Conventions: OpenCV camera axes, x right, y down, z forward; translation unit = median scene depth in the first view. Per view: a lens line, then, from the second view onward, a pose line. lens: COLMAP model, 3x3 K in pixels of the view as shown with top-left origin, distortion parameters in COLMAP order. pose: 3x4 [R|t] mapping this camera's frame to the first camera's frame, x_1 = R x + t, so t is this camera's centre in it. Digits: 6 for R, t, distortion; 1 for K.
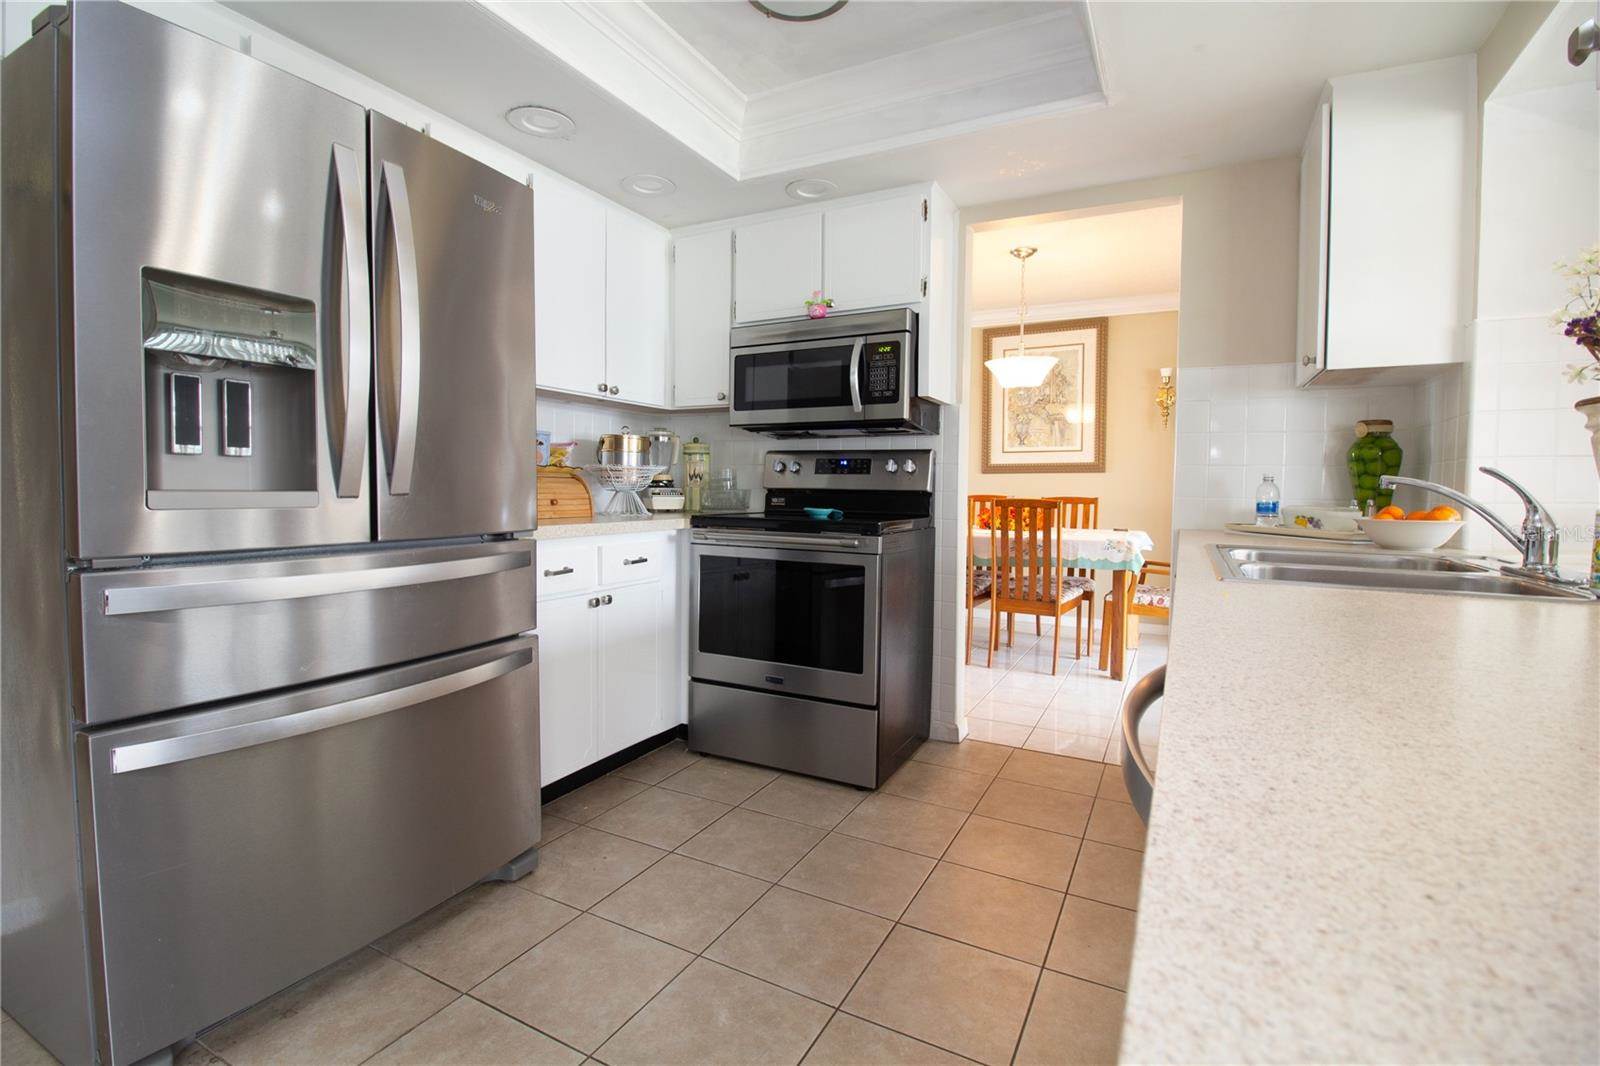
lens RADIAL K [[736.8, 0, 801.0], [0, 736.8, 525.5], [0, 0, 1]] dist [-0.006409, -0.004142]
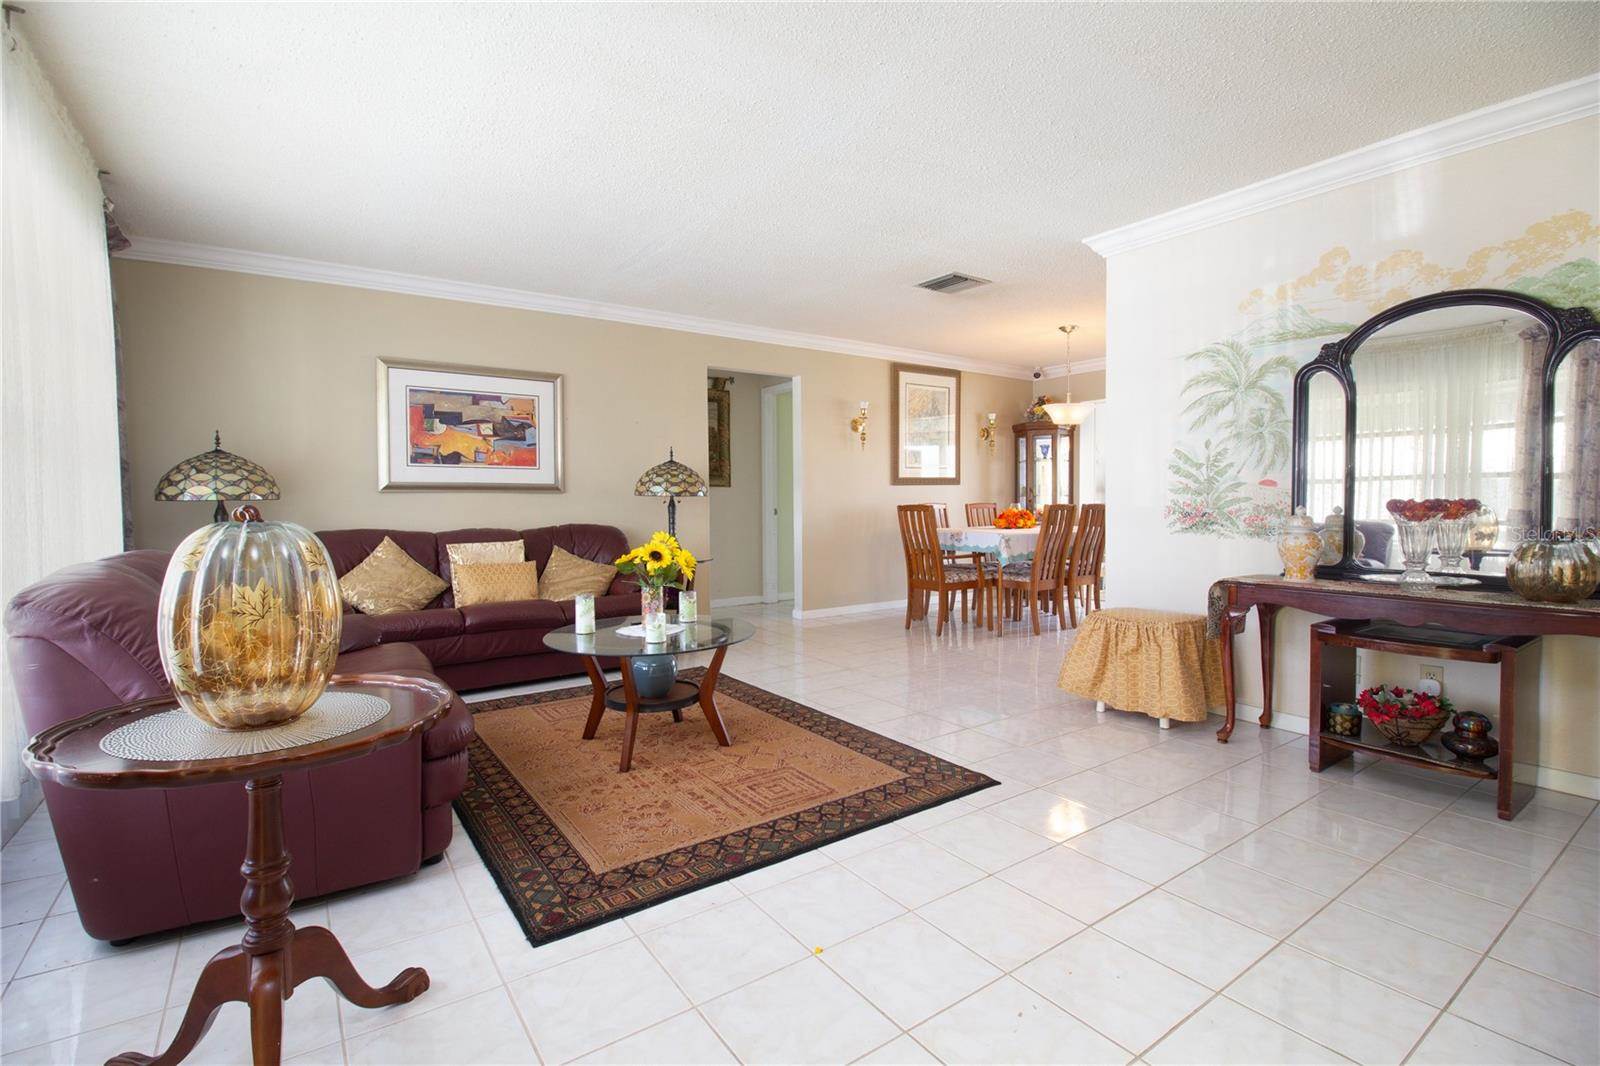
lens RADIAL K [[736.8, 0, 799.7], [0, 736.8, 533.0], [0, 0, 1]] dist [-0.006409, -0.004142]
pose [[0.455860, -0.053599, 0.888436, -0.905827], [0.055712, 0.997946, 0.031619, -0.042481], [-0.888306, 0.035082, 0.457910, 0.630161]]
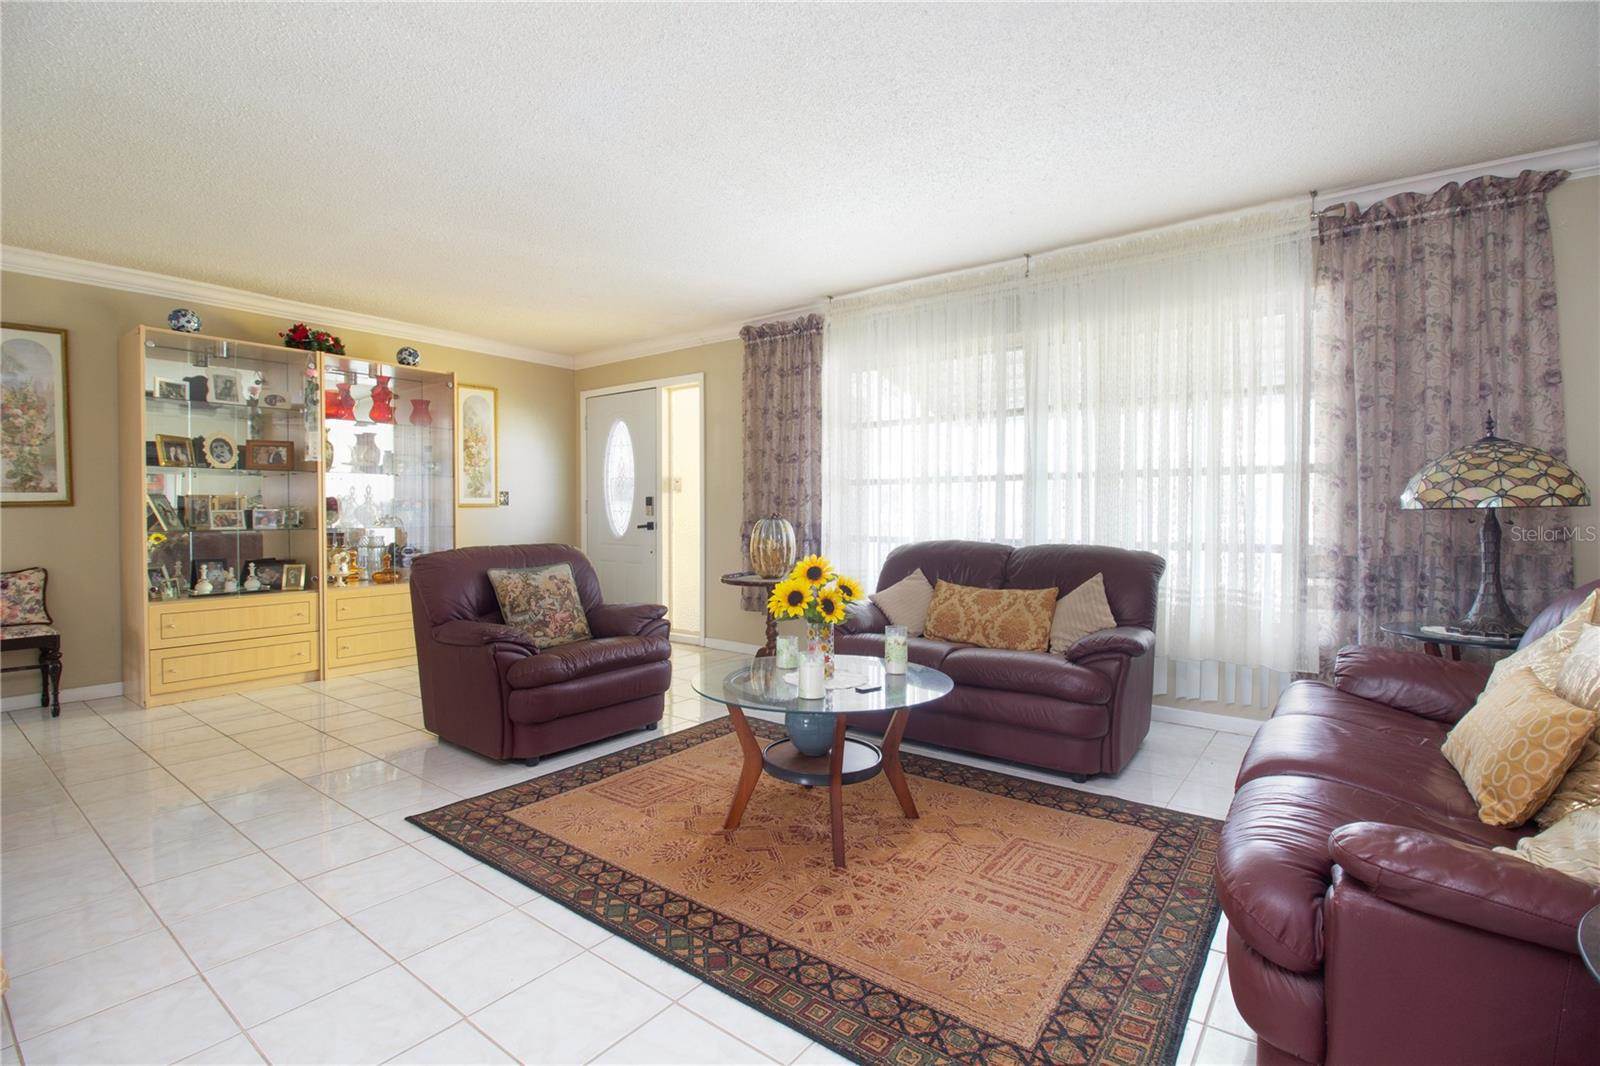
lens RADIAL K [[736.8, 0, 796.2], [0, 736.8, 527.4], [0, 0, 1]] dist [-0.006409, -0.004142]
pose [[-0.169254, 0.012333, -0.985495, -0.028956], [-0.048466, 0.998608, 0.020821, -0.056023], [0.984380, 0.051287, -0.168420, 1.040876]]
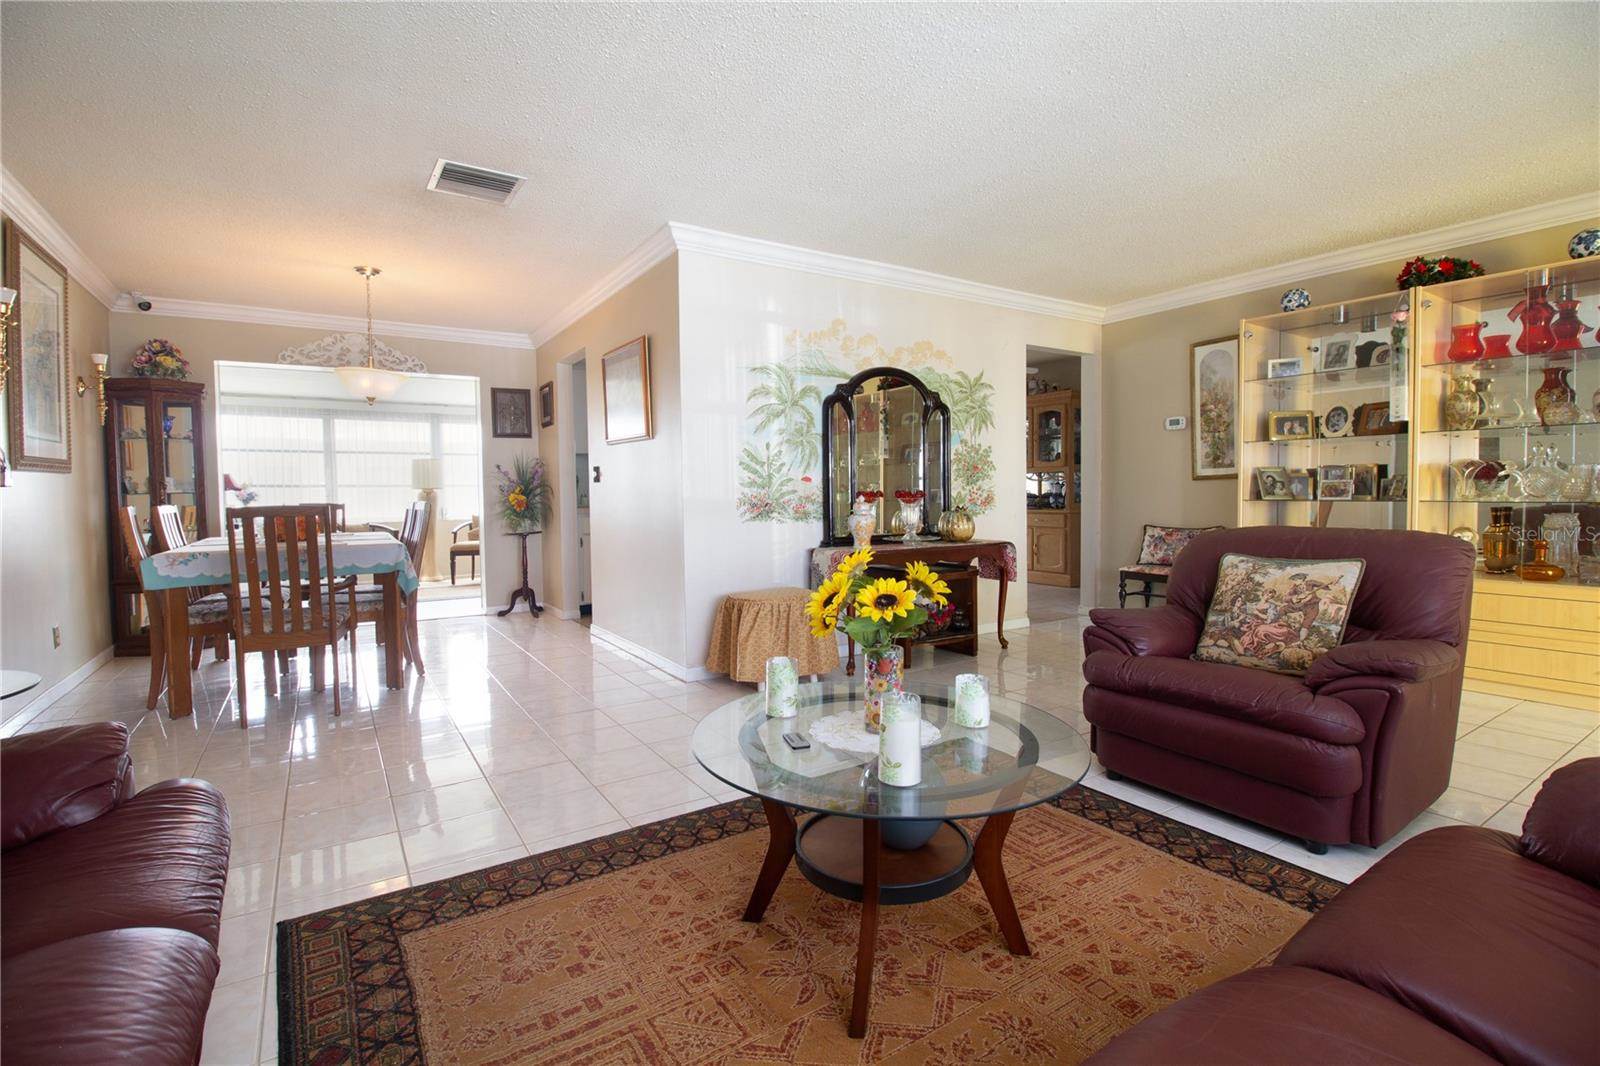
lens RADIAL K [[736.8, 0, 798.4], [0, 736.8, 524.0], [0, 0, 1]] dist [-0.006409, -0.004142]
pose [[-0.873002, -0.023601, 0.487146, -0.581359], [0.026358, 0.995086, 0.095445, -0.070733], [-0.487005, 0.096164, -0.868089, 1.255611]]
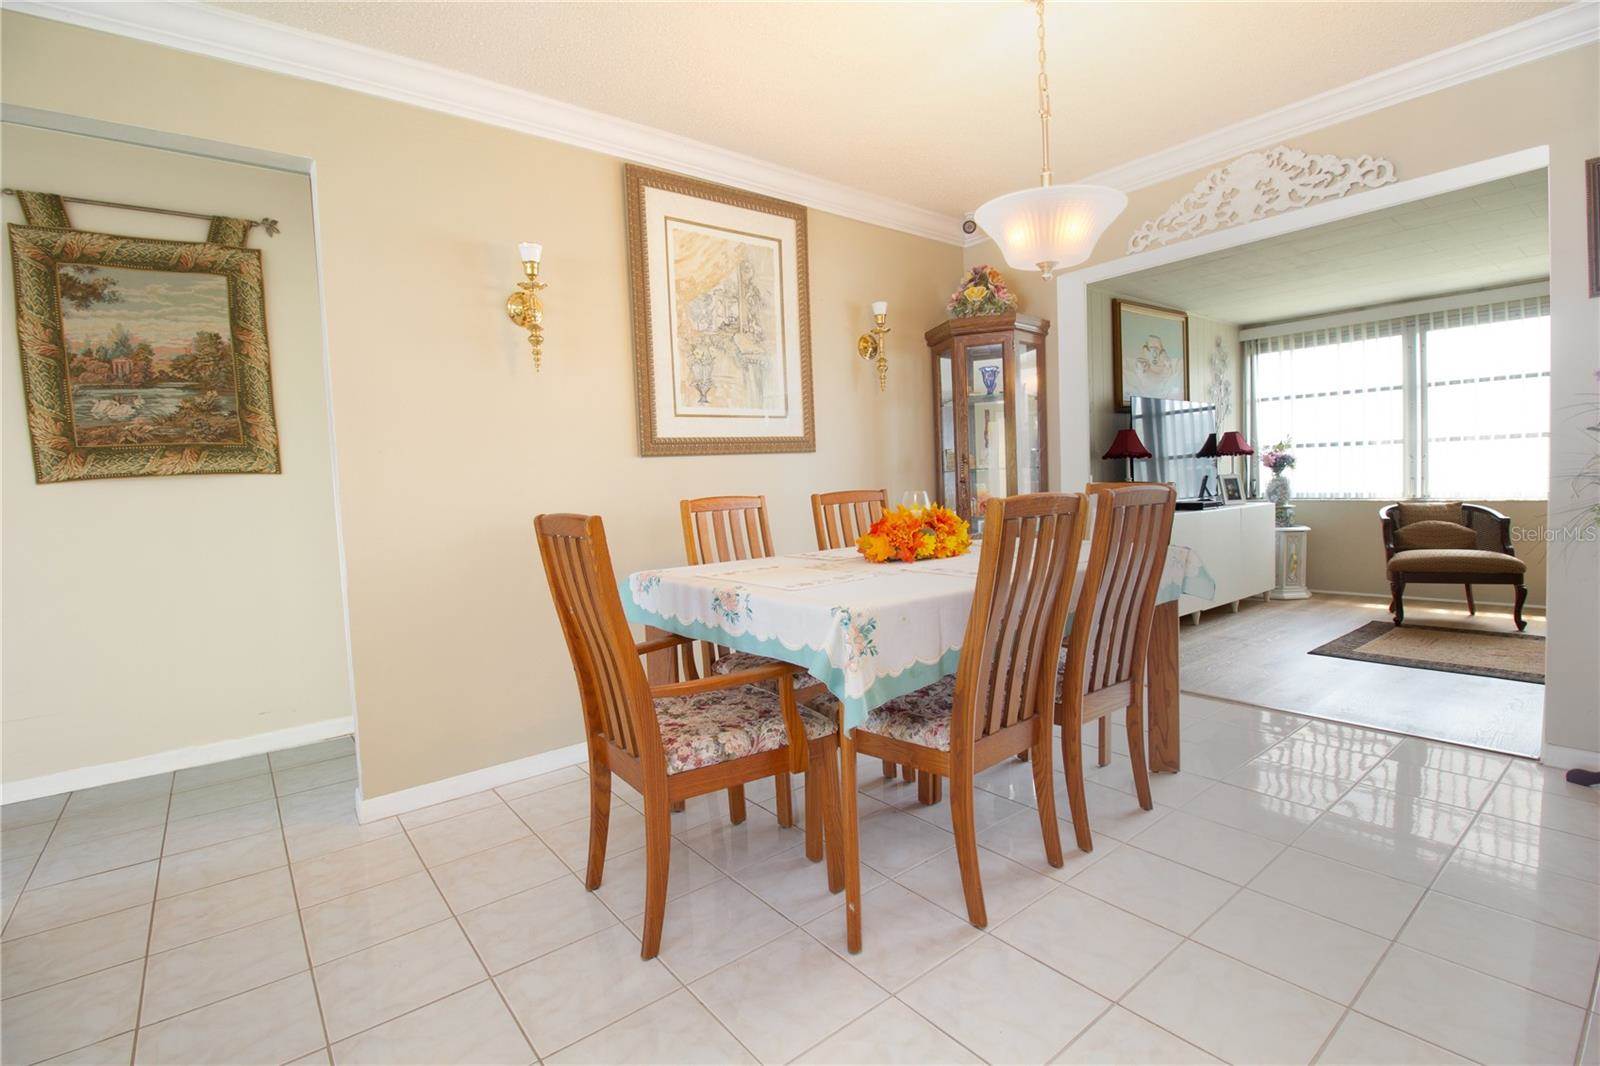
lens RADIAL K [[736.8, 0, 796.8], [0, 736.8, 528.5], [0, 0, 1]] dist [-0.006409, -0.004142]
pose [[0.403098, -0.085965, 0.911110, -0.178352], [0.090547, 0.994440, 0.053767, -0.041484], [-0.910666, 0.060825, 0.408641, 0.739503]]
